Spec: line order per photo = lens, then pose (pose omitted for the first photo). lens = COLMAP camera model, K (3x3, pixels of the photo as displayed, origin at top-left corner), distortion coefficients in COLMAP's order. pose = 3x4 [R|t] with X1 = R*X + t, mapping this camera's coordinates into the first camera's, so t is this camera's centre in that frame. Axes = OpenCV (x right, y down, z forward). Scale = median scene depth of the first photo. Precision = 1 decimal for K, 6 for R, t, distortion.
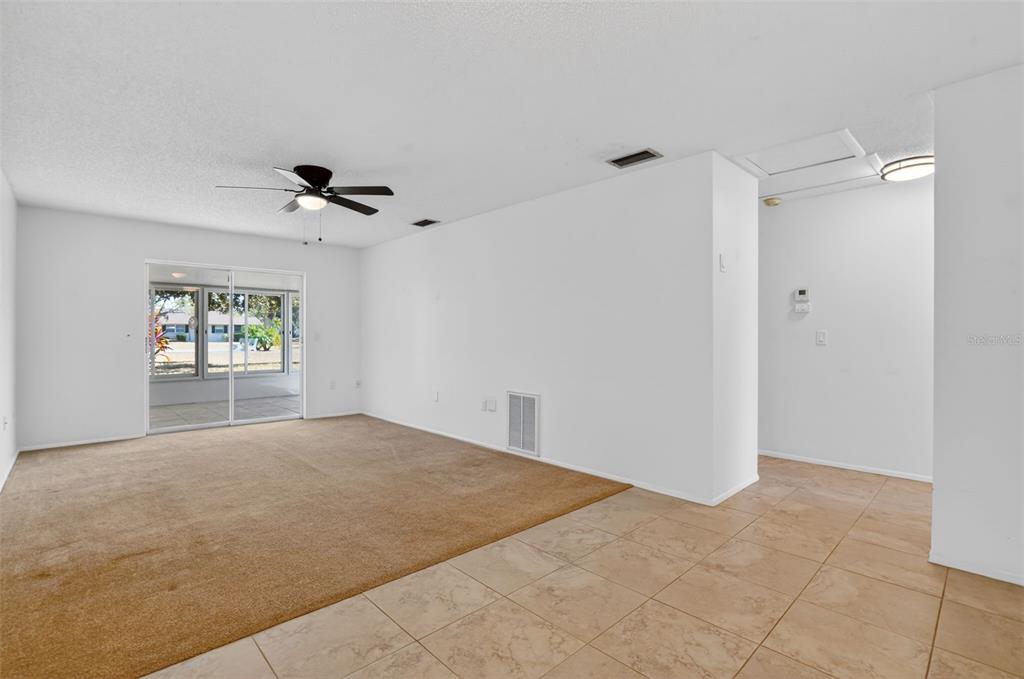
lens RADIAL K [[464.6, 0, 512.0], [0, 464.6, 339.5], [0, 0, 1]] dist [0.000455, 0.000233]
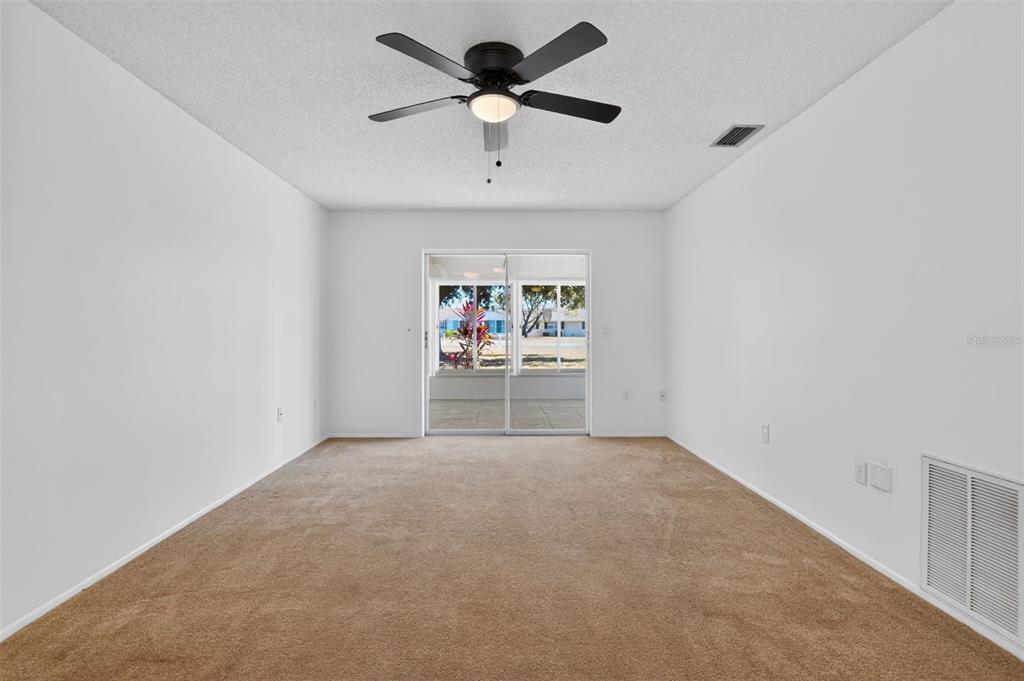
lens RADIAL K [[481.6, 0, 509.5], [0, 481.6, 320.6], [0, 0, 1]] dist [-0.034742, 0.007156]
pose [[0.734300, -0.019018, -0.678558, 0.007099], [-0.001154, 0.999571, -0.029264, 0.001144], [0.678824, 0.022271, 0.733963, 0.434981]]
